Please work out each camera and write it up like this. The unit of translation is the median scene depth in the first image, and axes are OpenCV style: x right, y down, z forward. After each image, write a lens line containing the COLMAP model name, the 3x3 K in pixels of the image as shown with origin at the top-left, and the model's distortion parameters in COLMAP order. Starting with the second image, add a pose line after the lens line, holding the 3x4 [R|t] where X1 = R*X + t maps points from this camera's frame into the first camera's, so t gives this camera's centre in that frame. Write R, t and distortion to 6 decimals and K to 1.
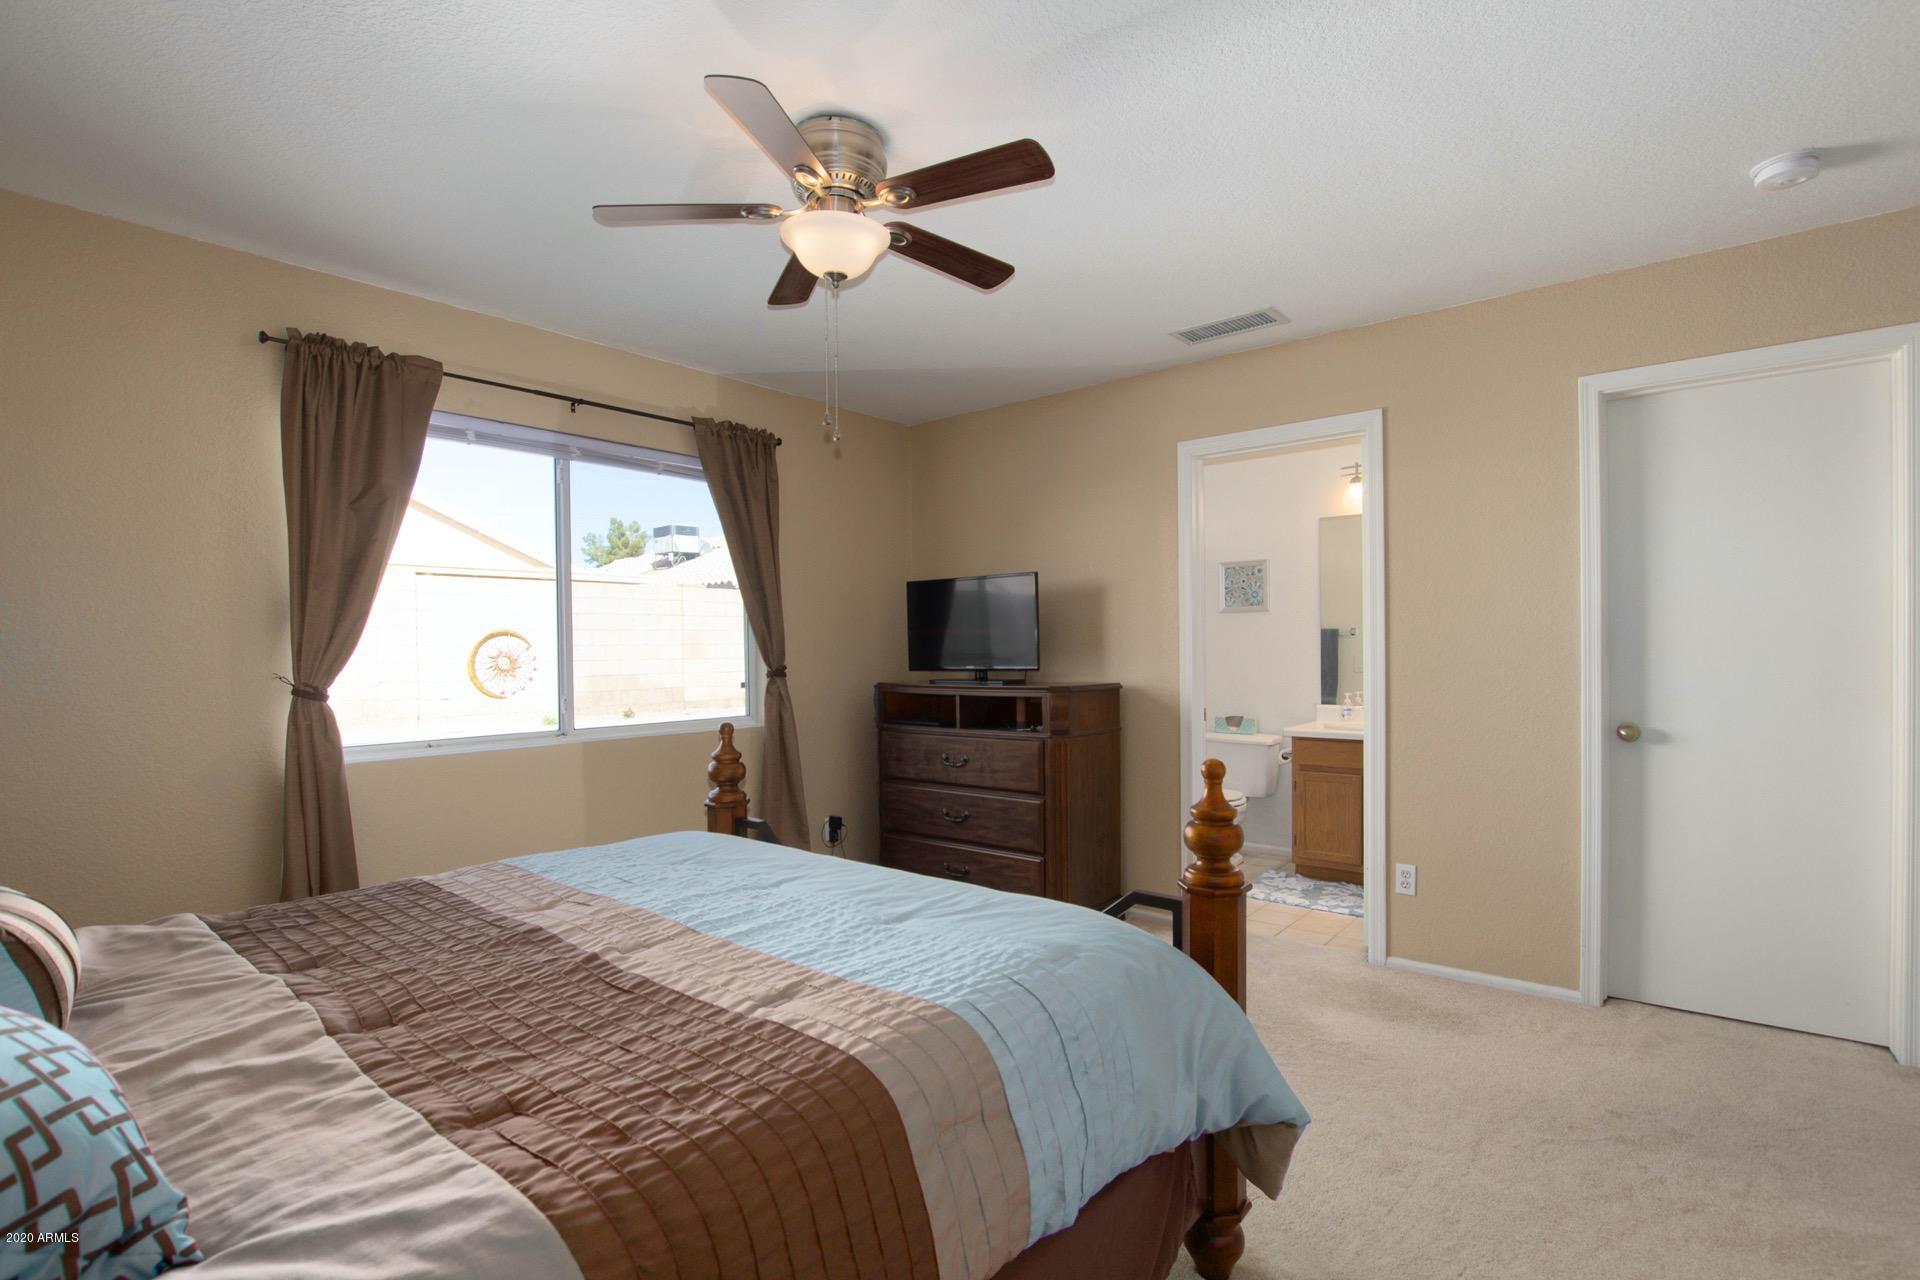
lens RADIAL K [[906.6, 0, 963.6], [0, 906.6, 654.3], [0, 0, 1]] dist [-0.031608, 0.000296]
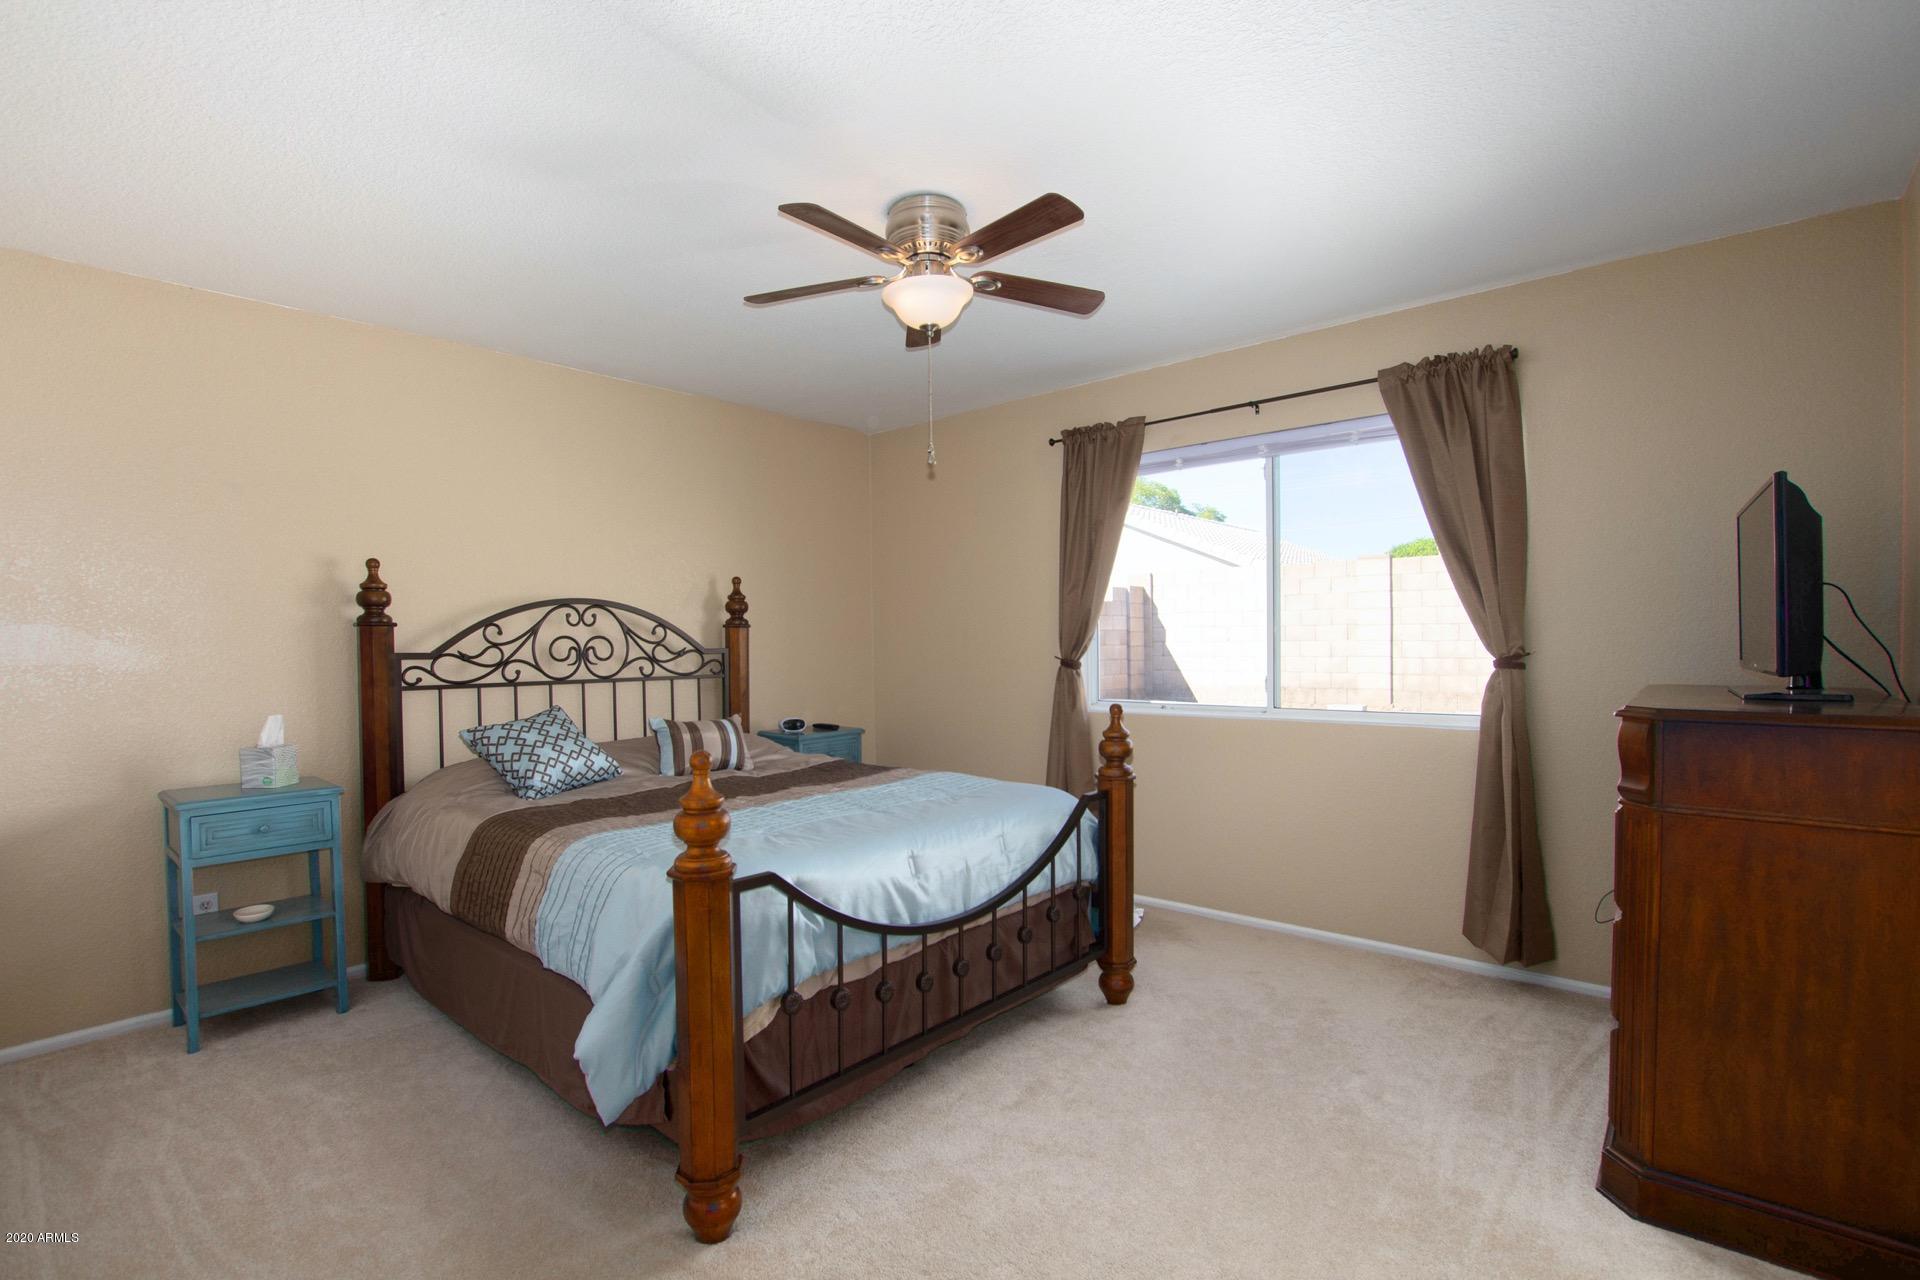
lens RADIAL K [[928.6, 0, 960.6], [0, 928.6, 649.0], [0, 0, 1]] dist [-0.026628, 0.000090]
pose [[-0.054055, 0.019716, -0.998343, 0.560475], [0.007077, 0.999787, 0.019362, -0.008084], [0.998513, -0.006019, -0.054183, 0.560280]]
